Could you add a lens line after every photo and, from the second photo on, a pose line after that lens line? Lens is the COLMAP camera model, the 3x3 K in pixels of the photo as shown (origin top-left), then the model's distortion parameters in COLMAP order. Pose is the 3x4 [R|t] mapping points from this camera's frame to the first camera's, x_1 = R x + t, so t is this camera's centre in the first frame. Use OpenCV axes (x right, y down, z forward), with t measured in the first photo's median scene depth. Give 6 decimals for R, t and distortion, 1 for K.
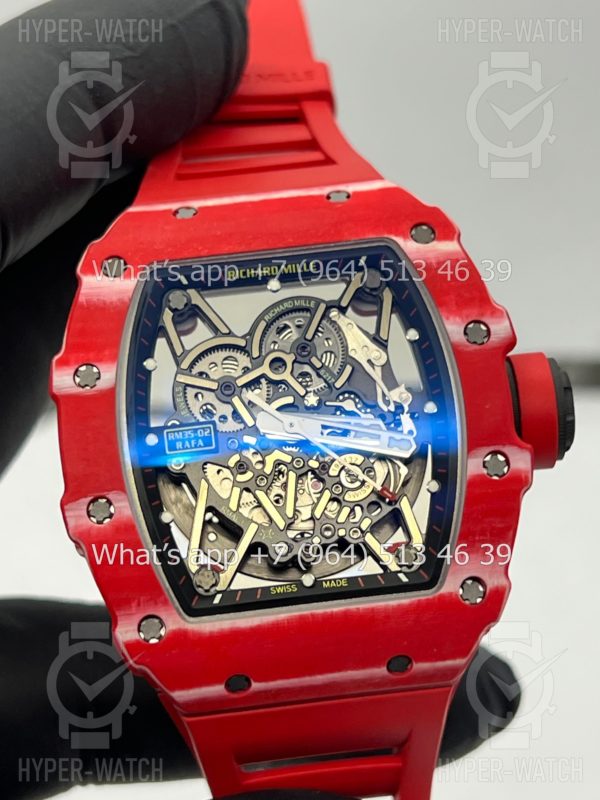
lens RADIAL K [[1917.7, 0, 296.6], [0, 1917.7, 395.5], [0, 0, 1]] dist [0.250461, 0.000000]
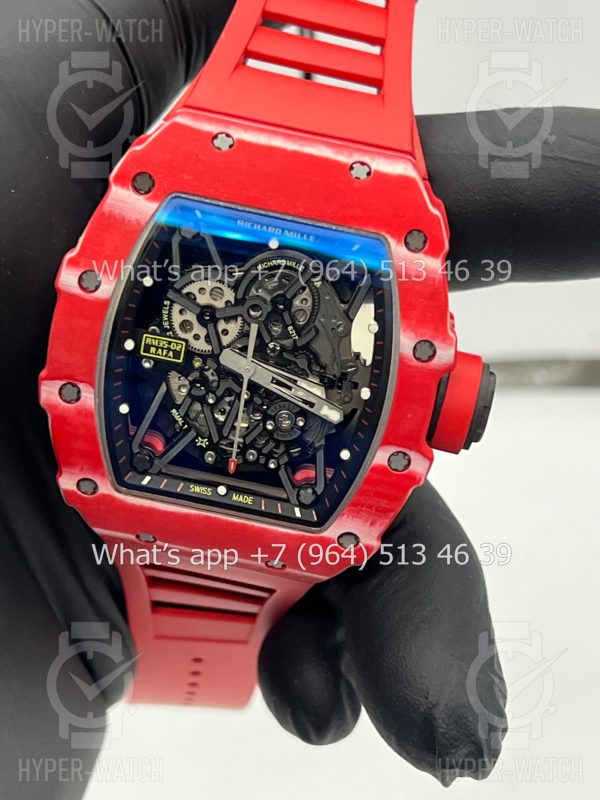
lens RADIAL K [[1917.7, 0, 295.7], [0, 1917.7, 405.1], [0, 0, 1]] dist [0.250461, 0.000000]
pose [[0.945812, 0.324647, 0.006673, 0.024001], [-0.293117, 0.844750, 0.447750, -0.494045], [0.139724, -0.425443, 0.894134, -0.046750]]
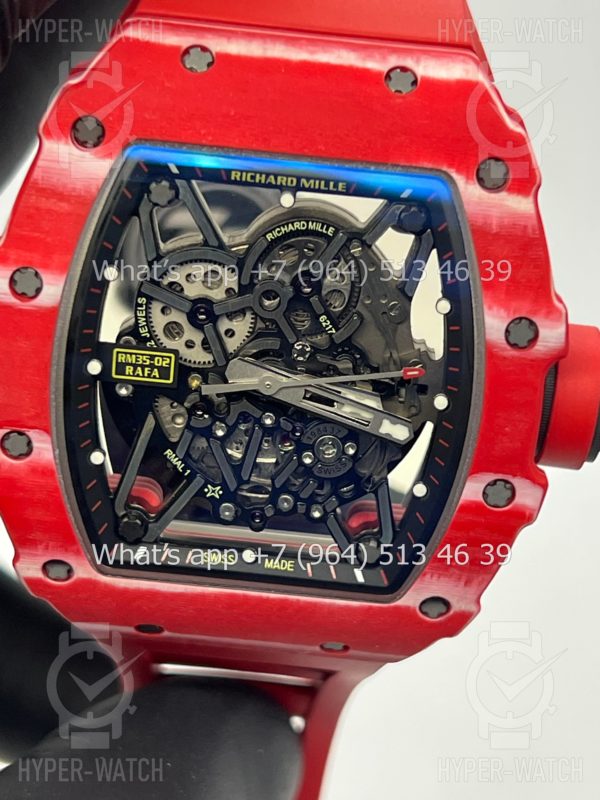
lens RADIAL K [[1917.7, 0, 299.7], [0, 1917.7, 398.1], [0, 0, 1]] dist [0.250461, 0.000000]
pose [[0.974508, 0.223483, 0.019745, -0.004365], [-0.204952, 0.850983, 0.483552, -0.371675], [0.091263, -0.475272, 0.875093, 0.289080]]
